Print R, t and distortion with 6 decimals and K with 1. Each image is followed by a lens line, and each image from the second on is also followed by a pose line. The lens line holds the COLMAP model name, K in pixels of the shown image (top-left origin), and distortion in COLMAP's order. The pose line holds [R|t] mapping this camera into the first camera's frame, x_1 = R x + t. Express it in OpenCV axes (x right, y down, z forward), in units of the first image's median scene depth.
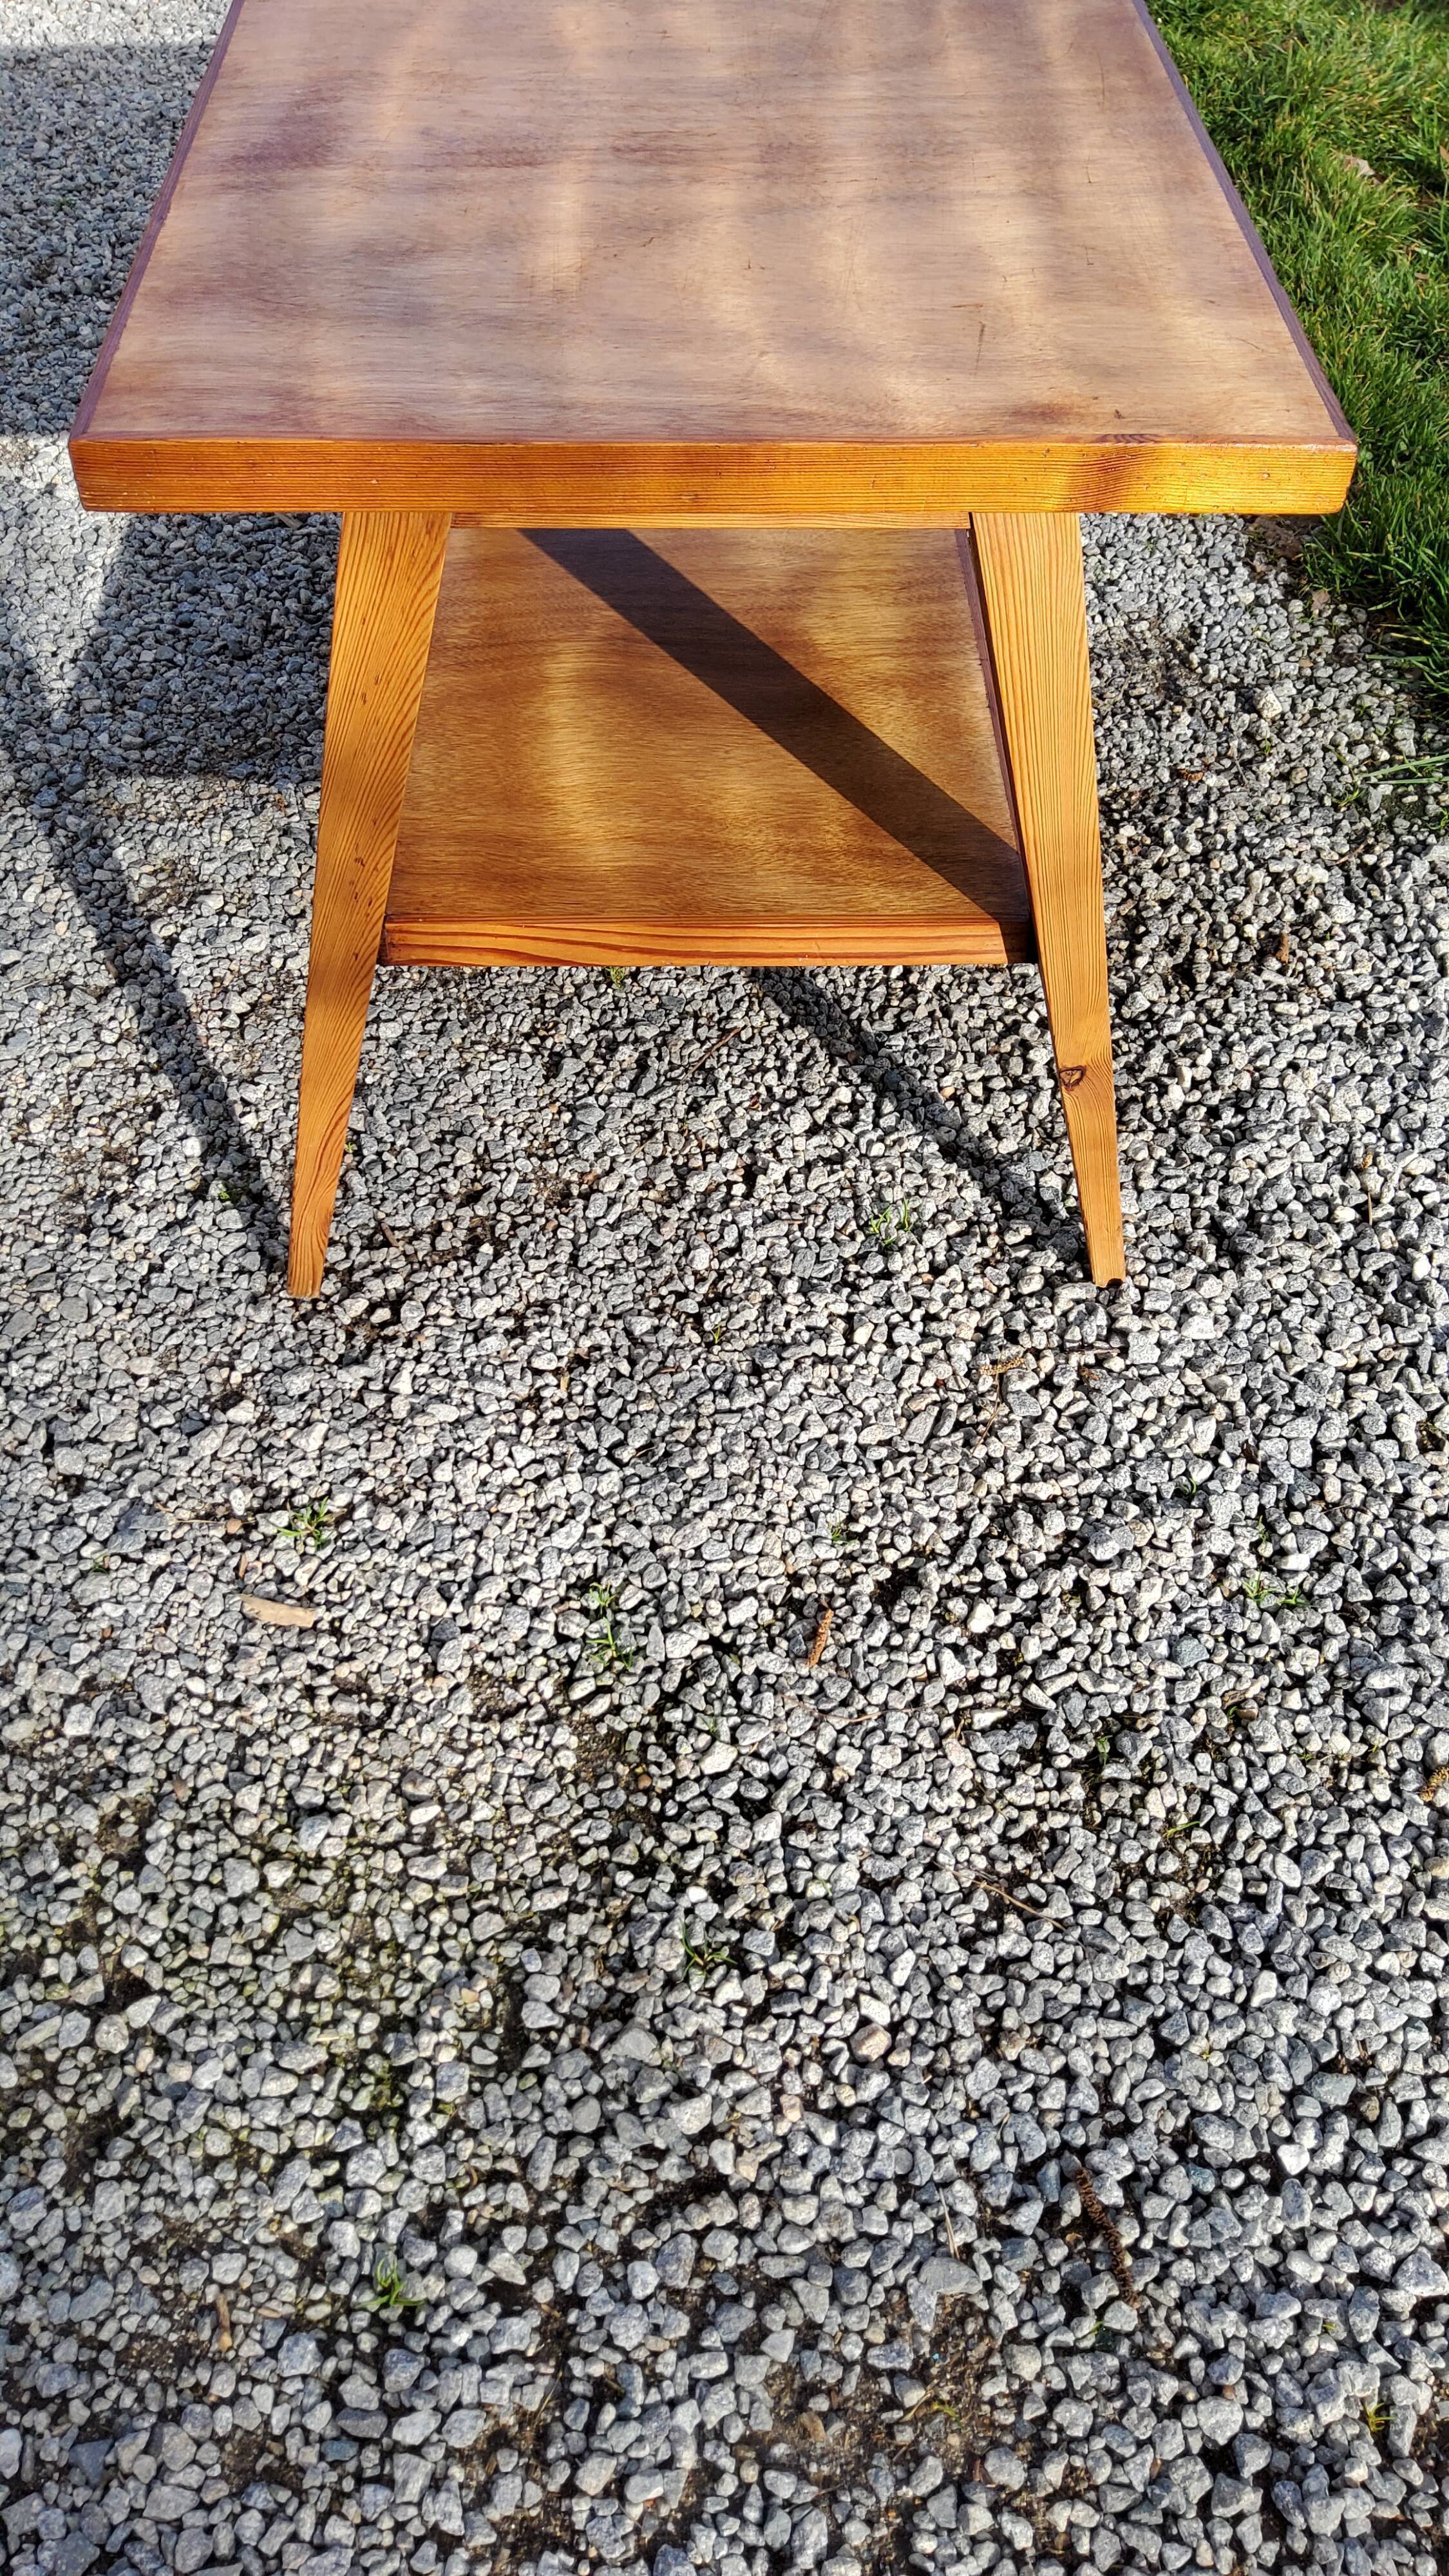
lens RADIAL K [[1972.8, 0, 733.1], [0, 1972.8, 1257.9], [0, 0, 1]] dist [0.077424, -0.142770]
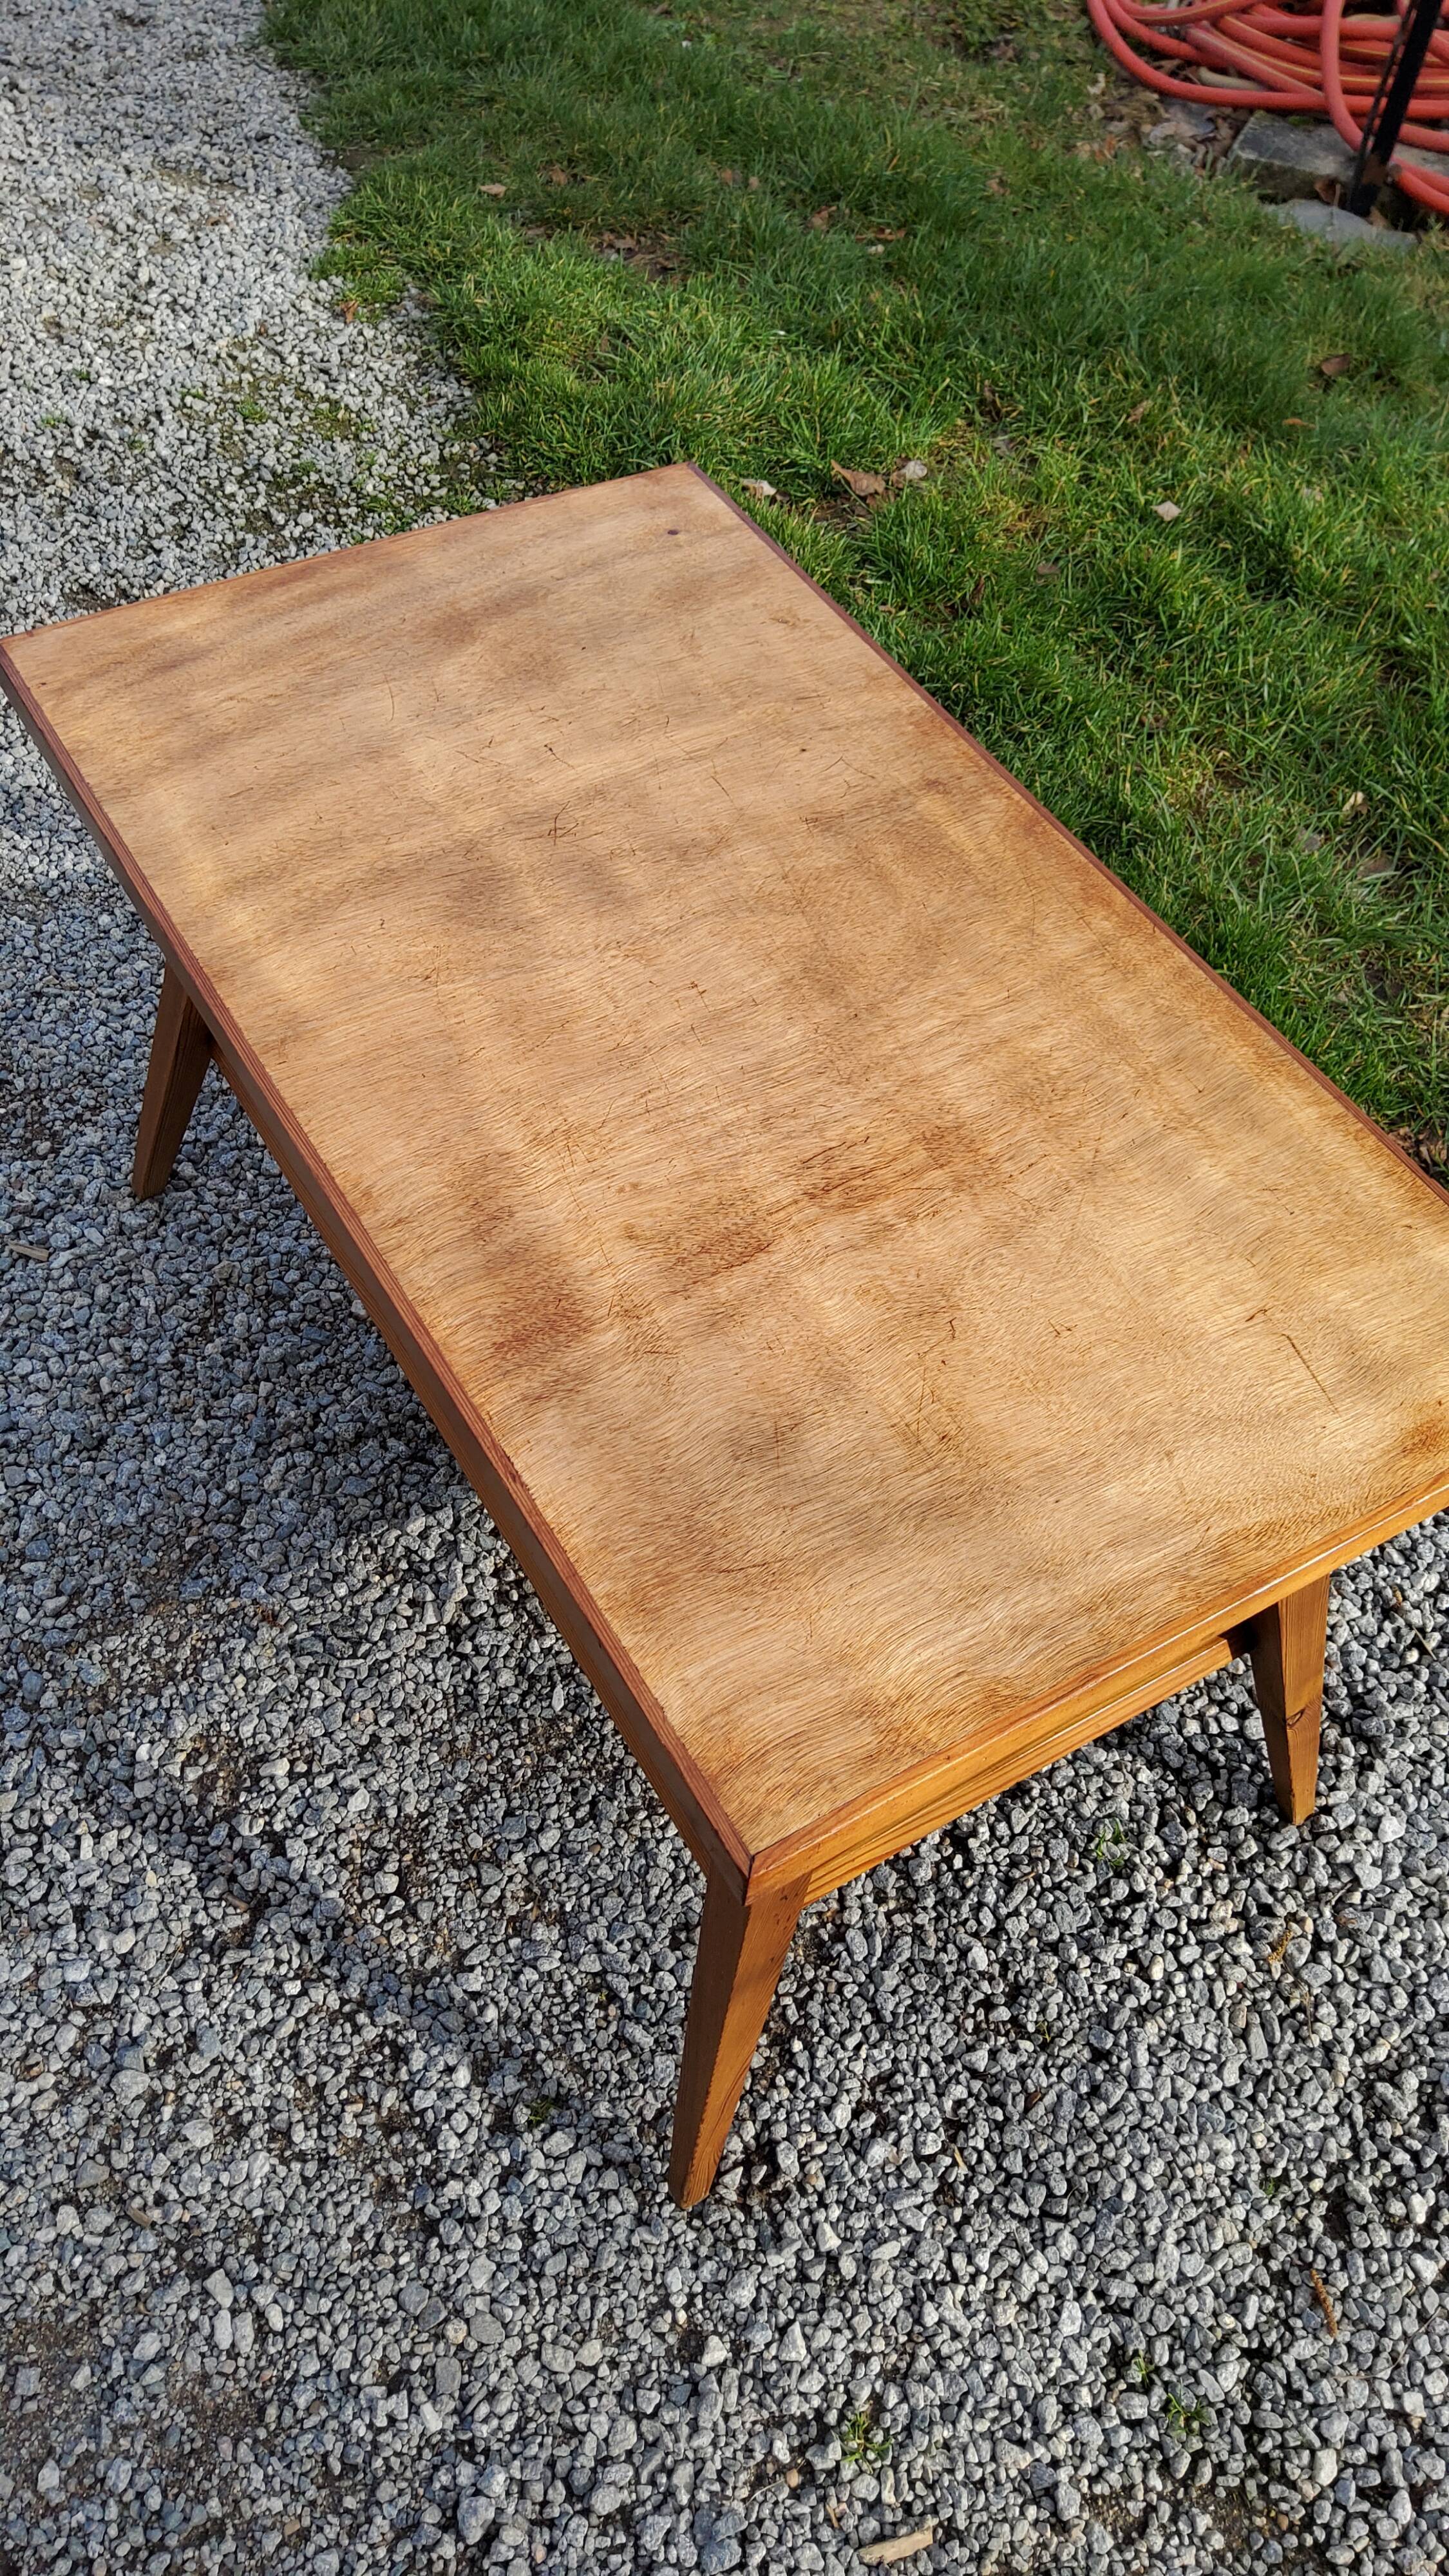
lens RADIAL K [[1972.8, 0, 725.7], [0, 1972.8, 1263.3], [0, 0, 1]] dist [0.077424, -0.142770]
pose [[0.873583, -0.354064, 0.333904, -0.402749], [0.335961, 0.935119, 0.112614, -0.574958], [-0.352113, 0.013801, 0.935856, 0.048699]]
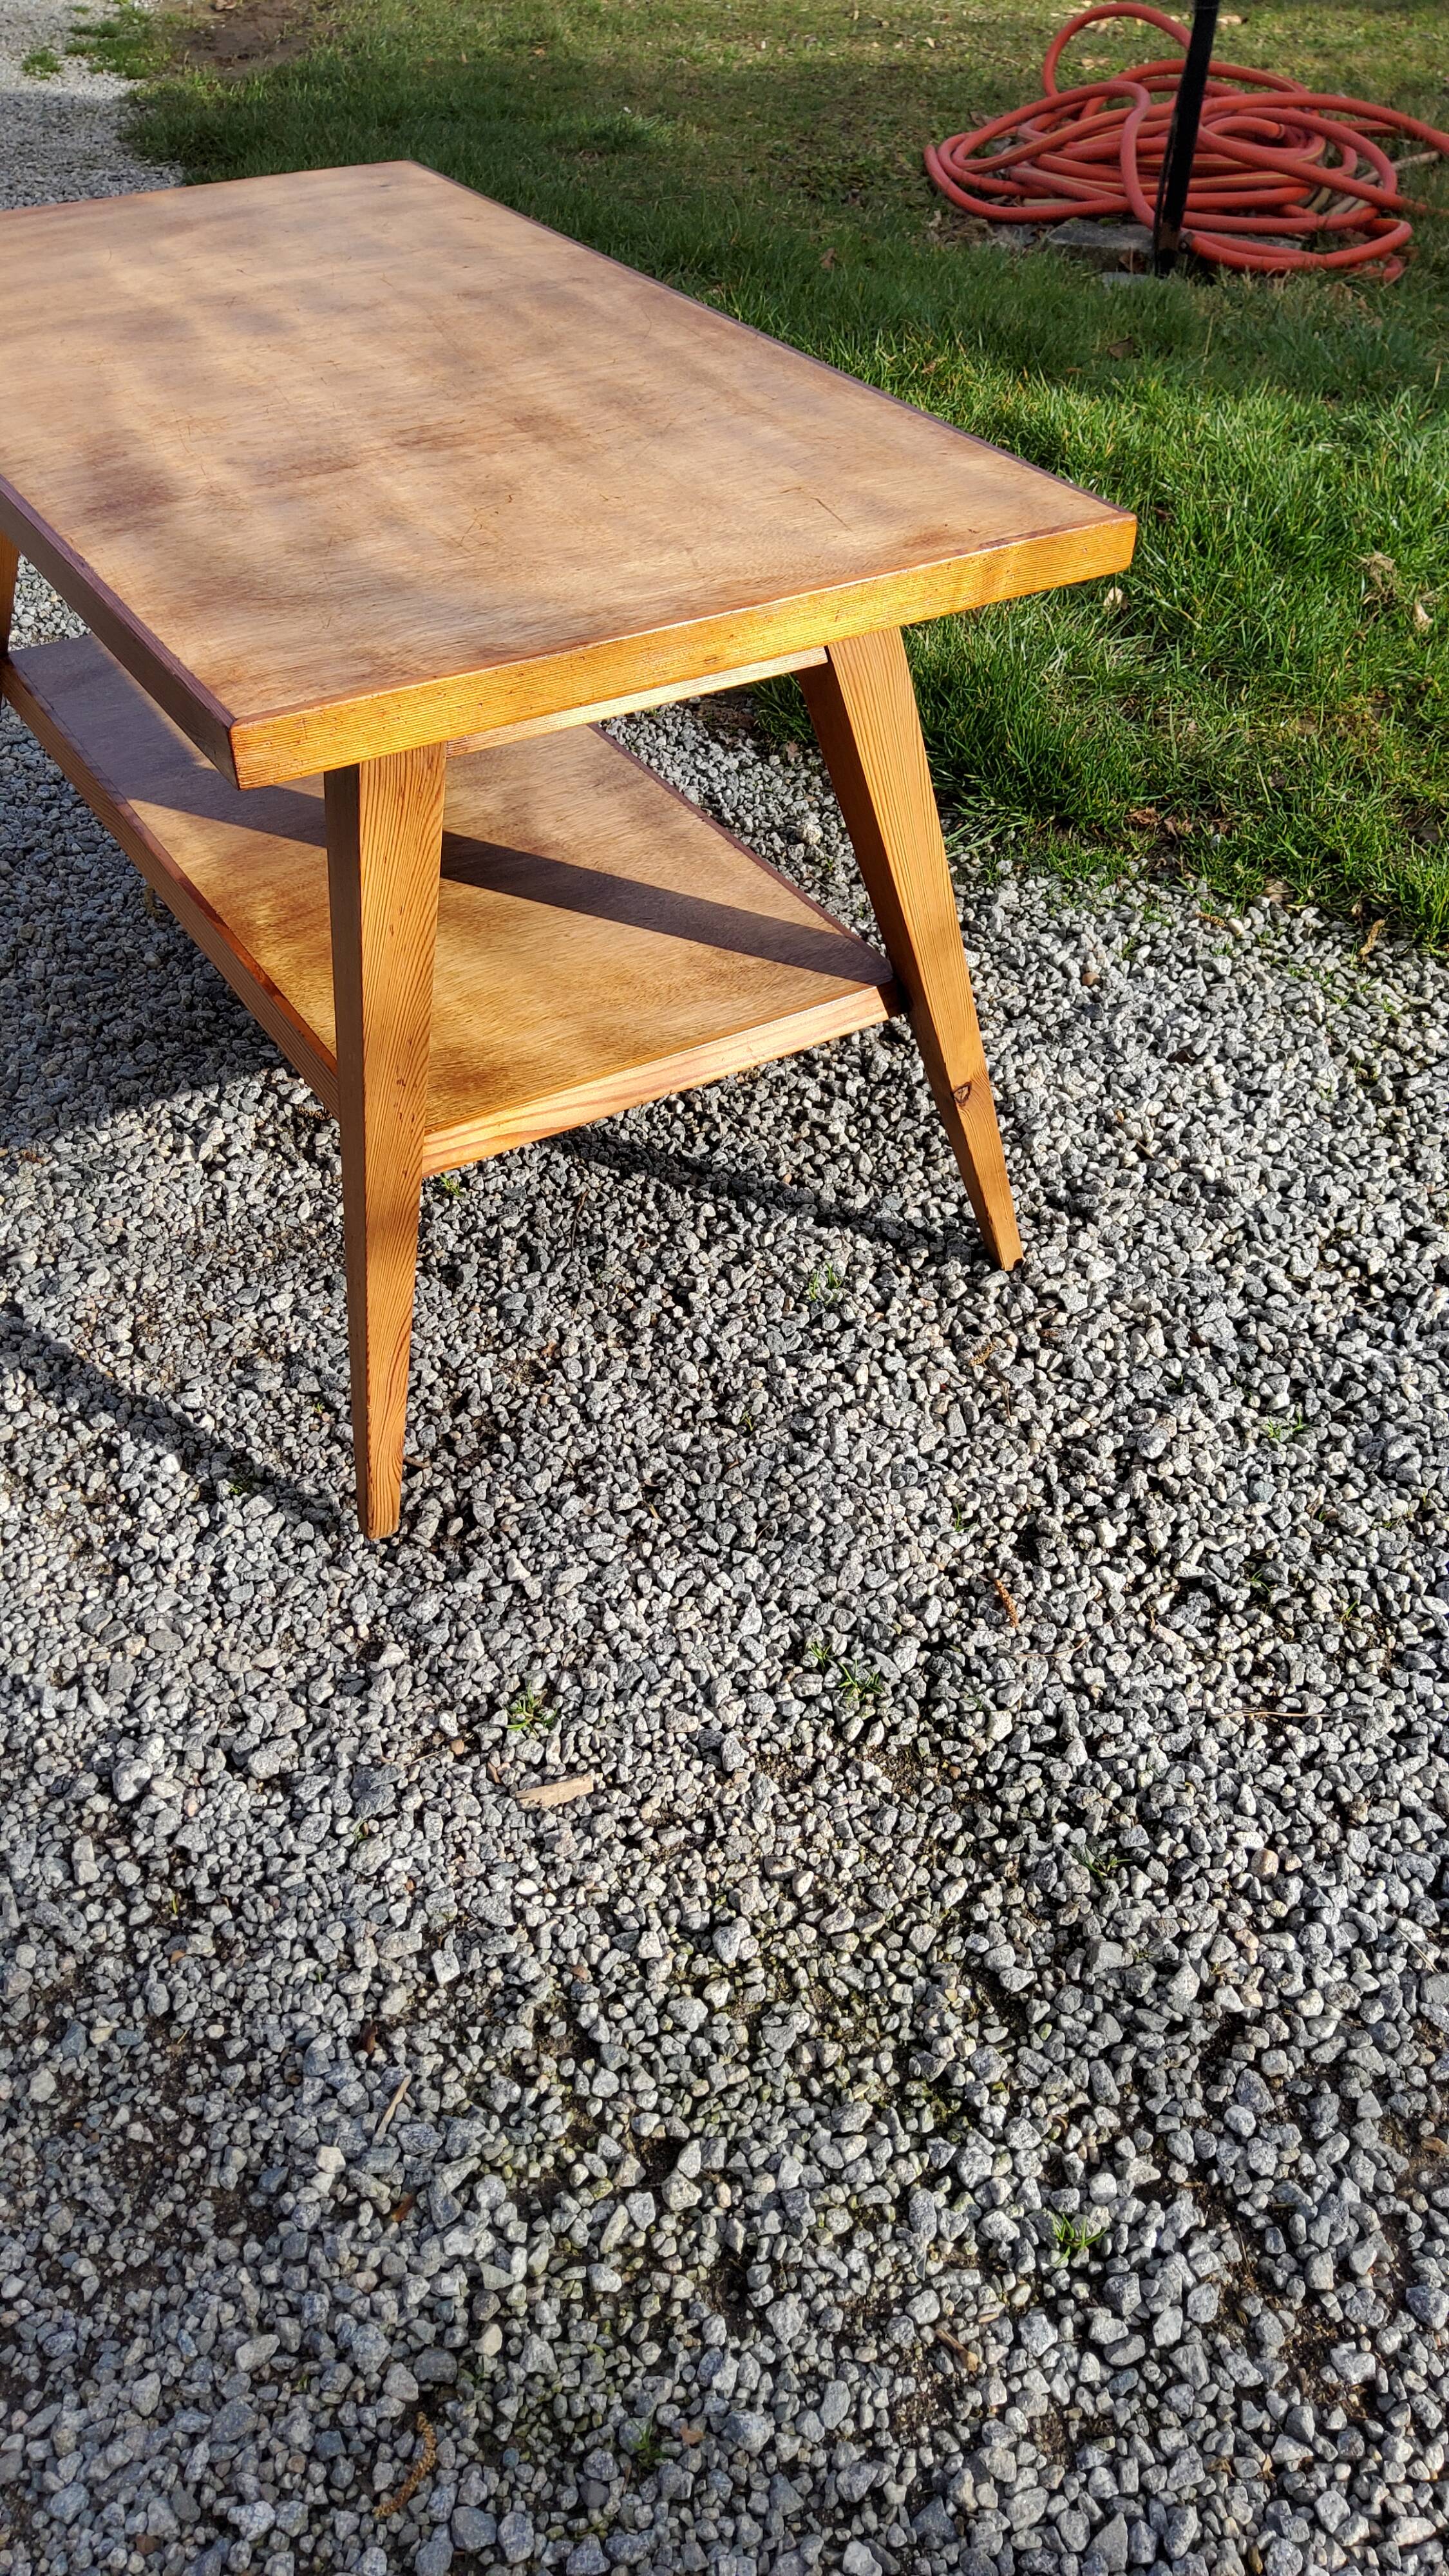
lens RADIAL K [[1972.8, 0, 726.3], [0, 1972.8, 1239.7], [0, 0, 1]] dist [0.077424, -0.142770]
pose [[0.868279, -0.326571, 0.373419, -0.427397], [0.379907, 0.921796, -0.077215, 0.026697], [-0.319000, 0.208909, 0.924444, -0.033729]]
